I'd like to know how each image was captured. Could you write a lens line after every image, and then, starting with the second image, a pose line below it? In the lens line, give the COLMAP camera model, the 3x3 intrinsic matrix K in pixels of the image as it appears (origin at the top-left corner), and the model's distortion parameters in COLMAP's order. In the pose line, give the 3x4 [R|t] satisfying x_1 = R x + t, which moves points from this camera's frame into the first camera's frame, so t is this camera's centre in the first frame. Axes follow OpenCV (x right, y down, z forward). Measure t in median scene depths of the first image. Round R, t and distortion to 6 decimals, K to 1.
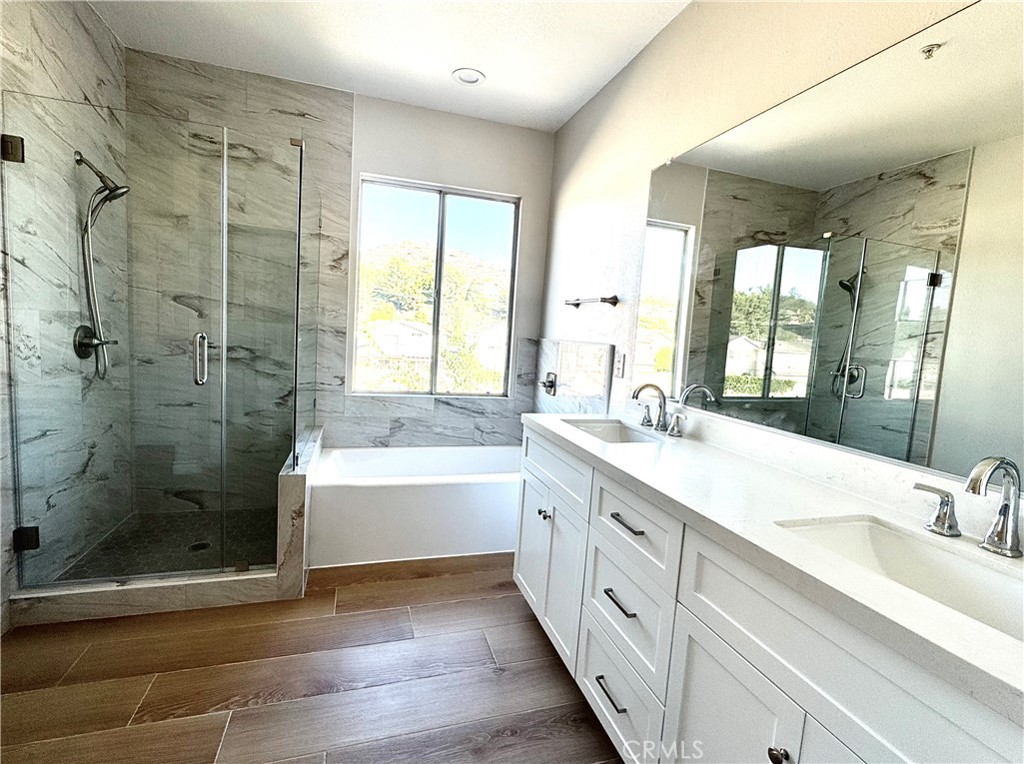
lens RADIAL K [[444.9, 0, 507.6], [0, 444.9, 381.0], [0, 0, 1]] dist [0.003230, -0.000147]
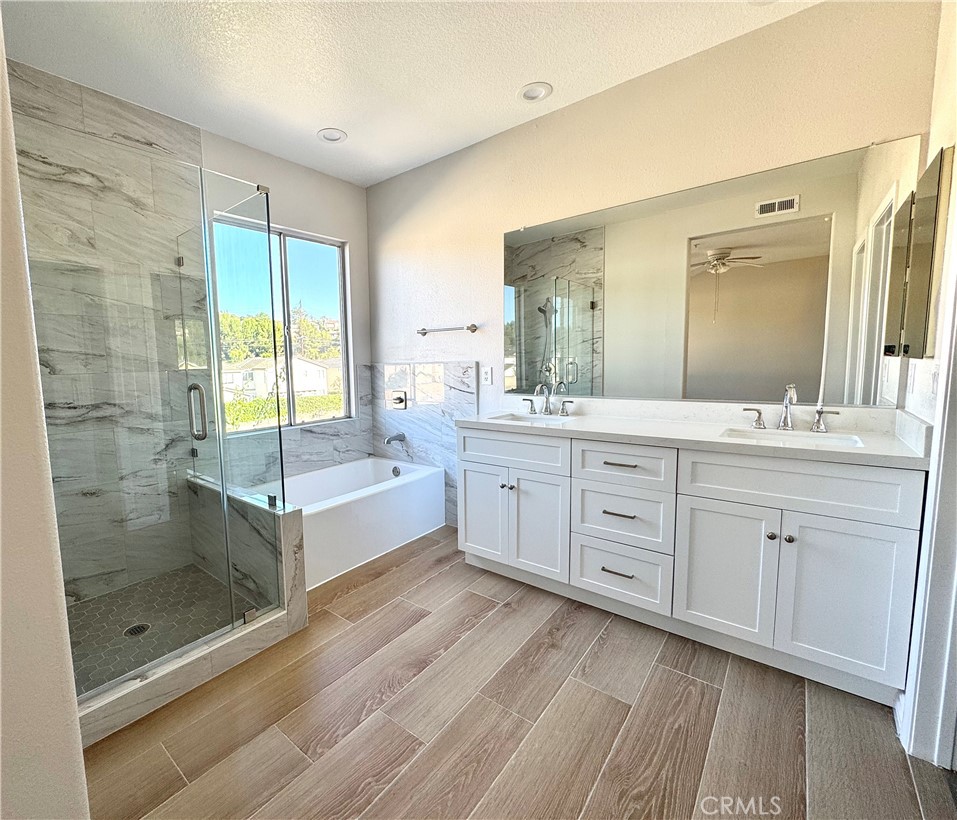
lens RADIAL K [[422.6, 0, 373.3], [0, 422.6, 410.2], [0, 0, 1]] dist [0.000728, 0.000030]
pose [[0.872133, -0.141558, 0.468344, -0.547852], [0.135974, 0.989648, 0.045918, -0.031133], [-0.469995, 0.023636, 0.882352, 0.026555]]
